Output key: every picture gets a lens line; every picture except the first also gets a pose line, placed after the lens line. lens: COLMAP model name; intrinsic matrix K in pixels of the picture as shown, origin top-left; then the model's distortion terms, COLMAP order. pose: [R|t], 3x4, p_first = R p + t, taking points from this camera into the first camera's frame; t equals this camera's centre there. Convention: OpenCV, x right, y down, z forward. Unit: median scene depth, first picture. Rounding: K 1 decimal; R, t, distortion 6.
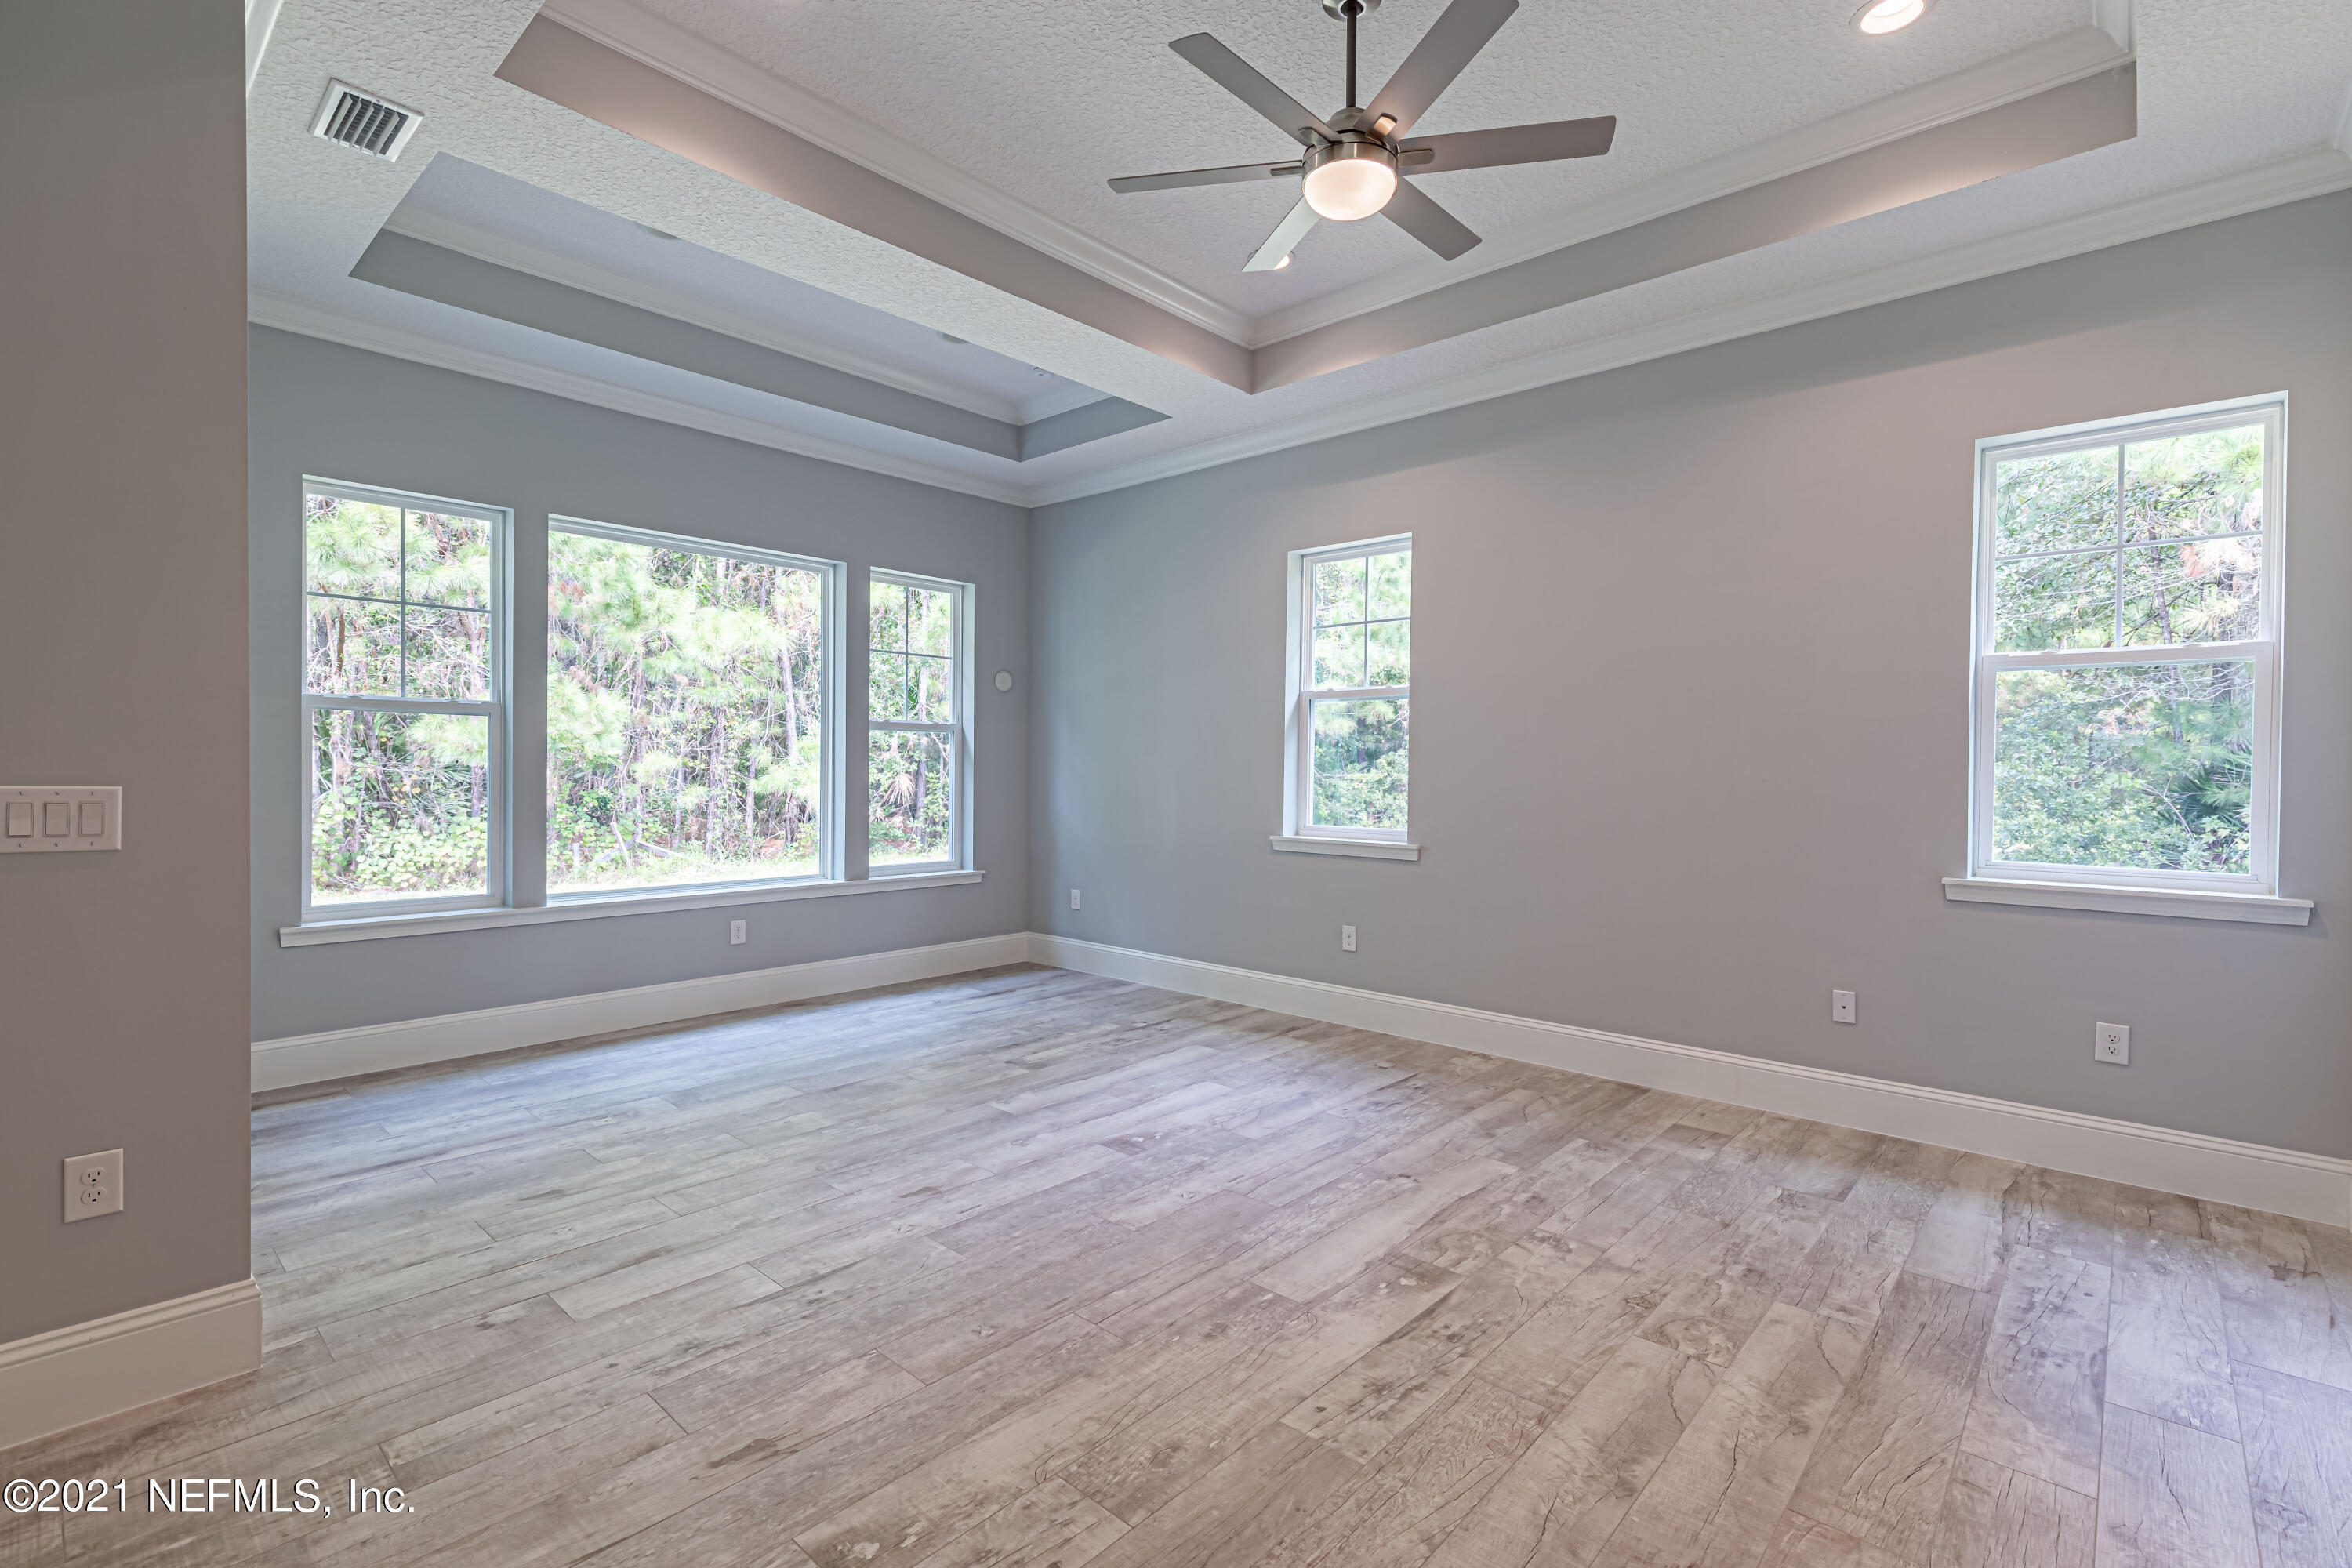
lens RADIAL K [[1065.3, 0, 1195.0], [0, 1065.3, 776.2], [0, 0, 1]] dist [0.006001, -0.001515]
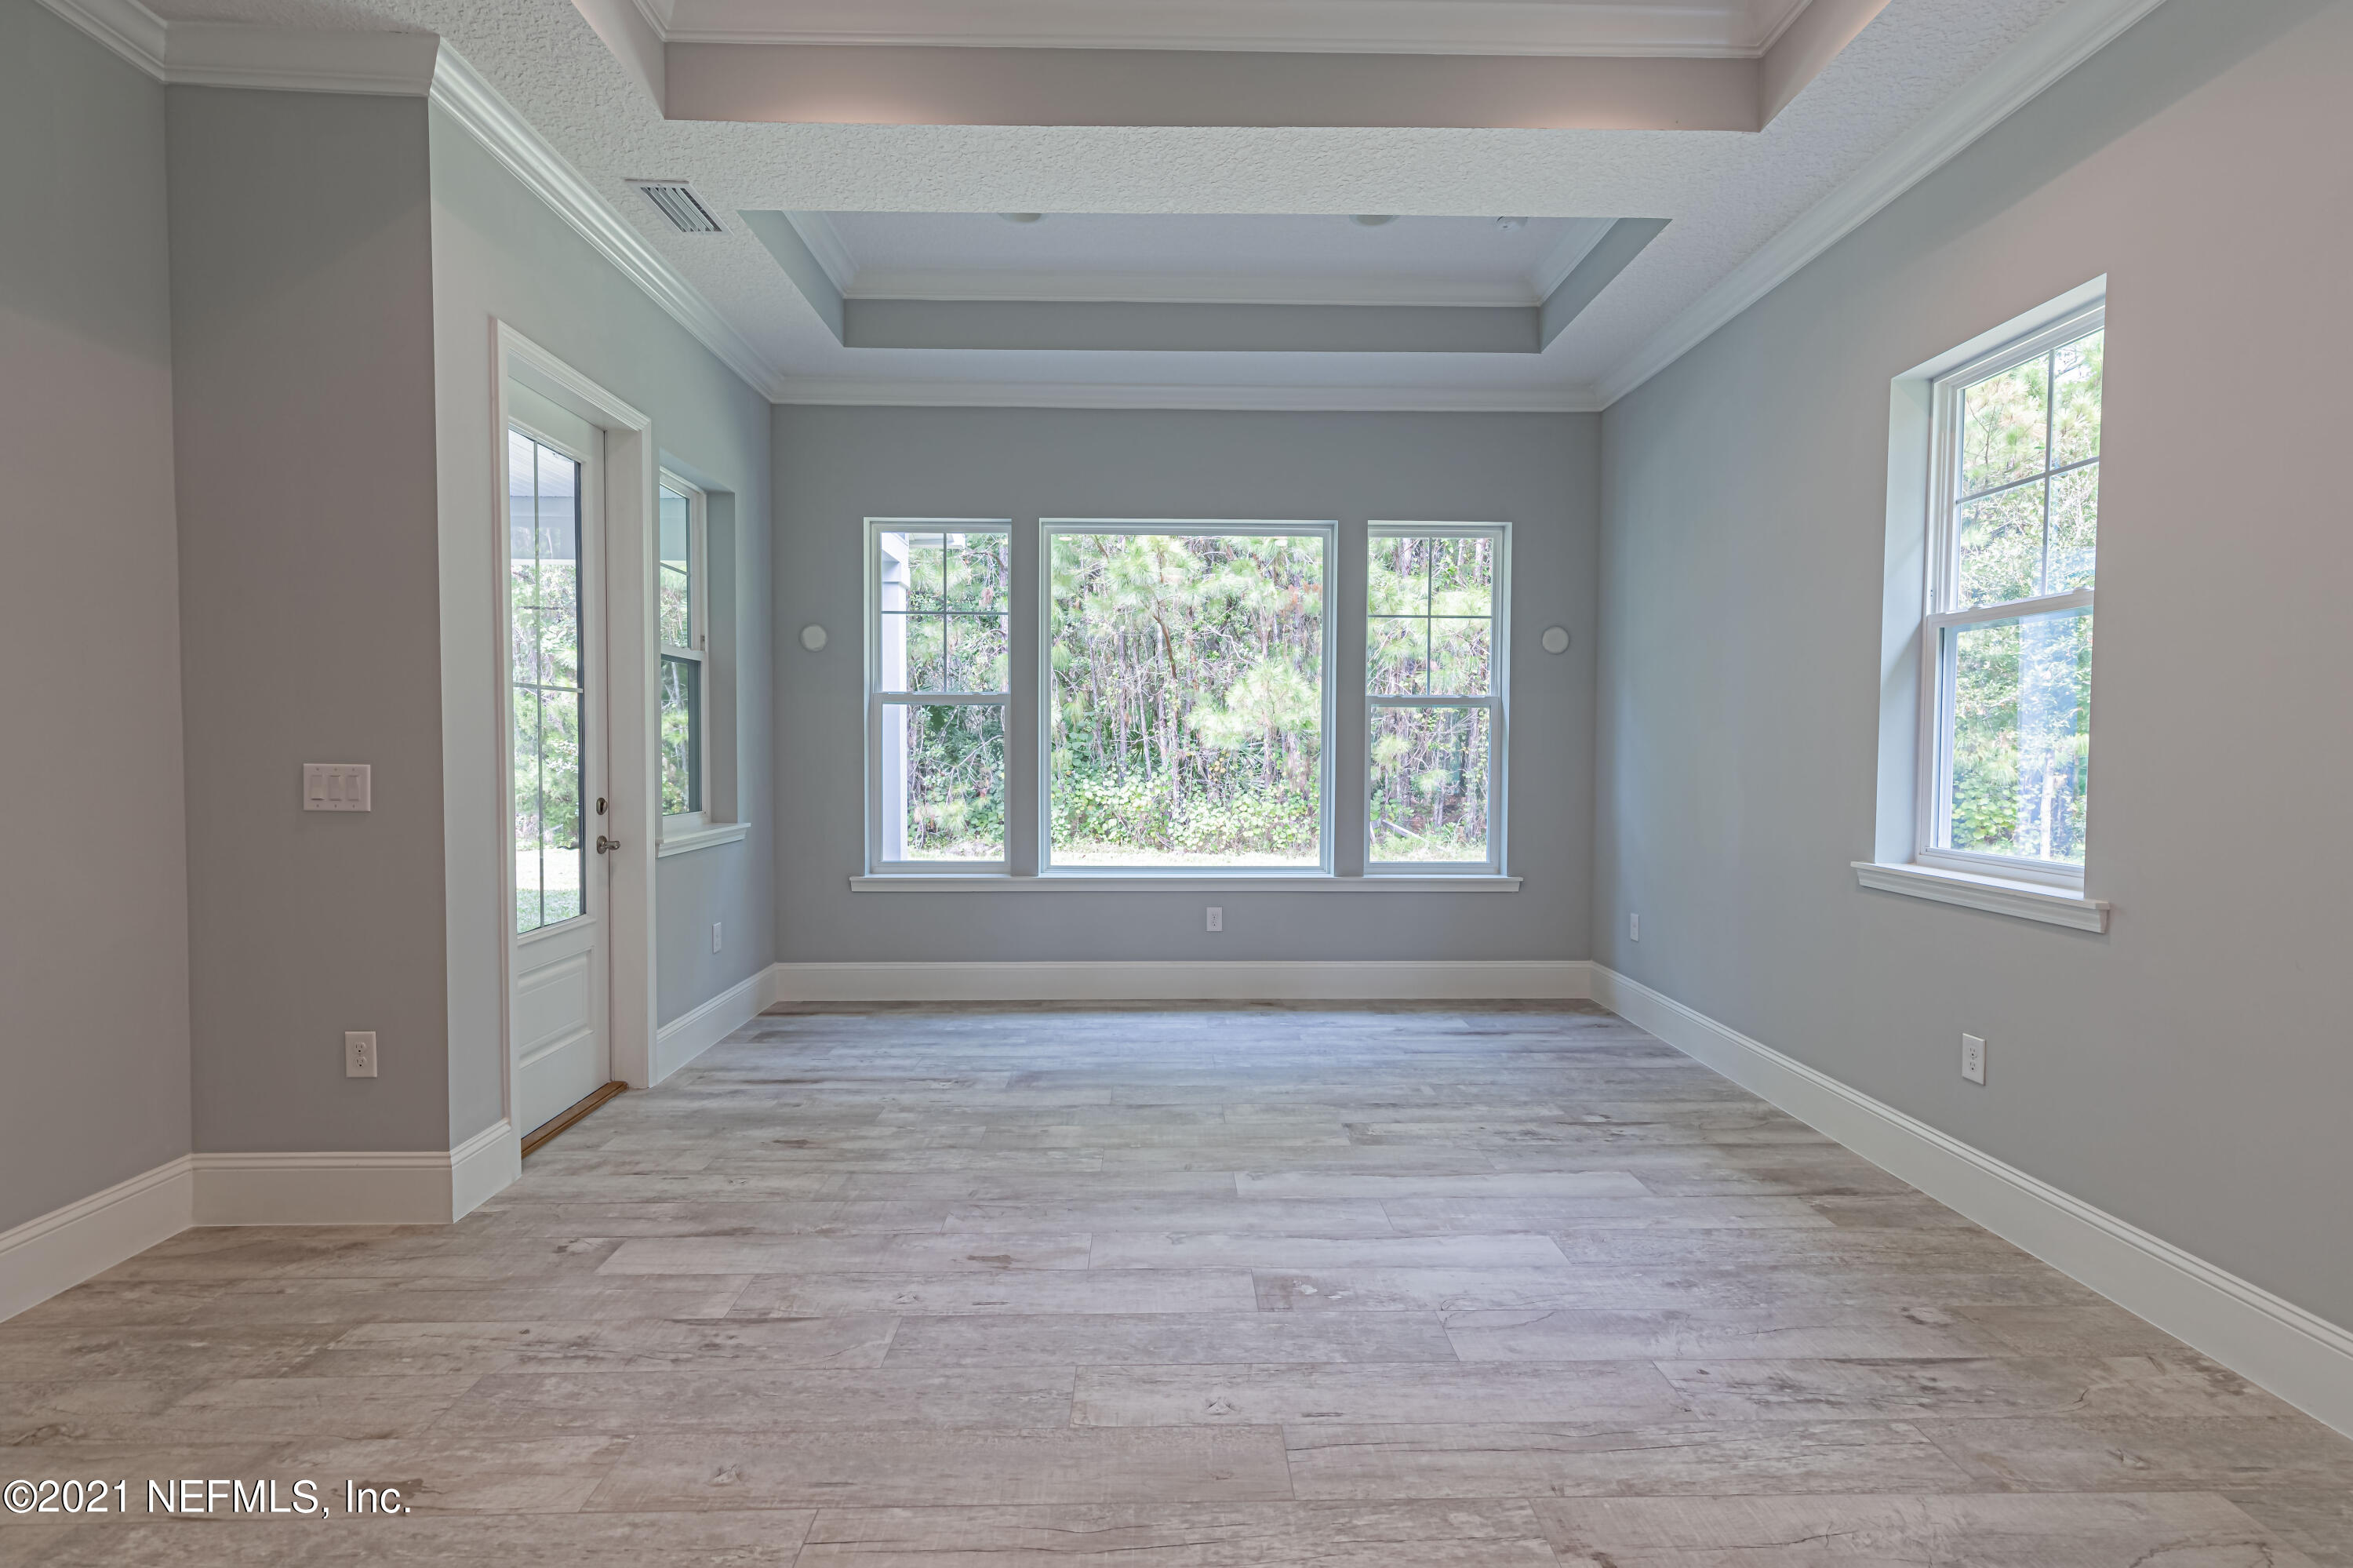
lens RADIAL K [[1065.8, 0, 1177.4], [0, 1065.8, 780.3], [0, 0, 1]] dist [0.006001, -0.001515]
pose [[0.681718, 0.018851, -0.731372, 0.339635], [-0.004358, 0.999755, 0.021706, -0.002083], [0.731602, -0.011610, 0.681633, 0.415729]]
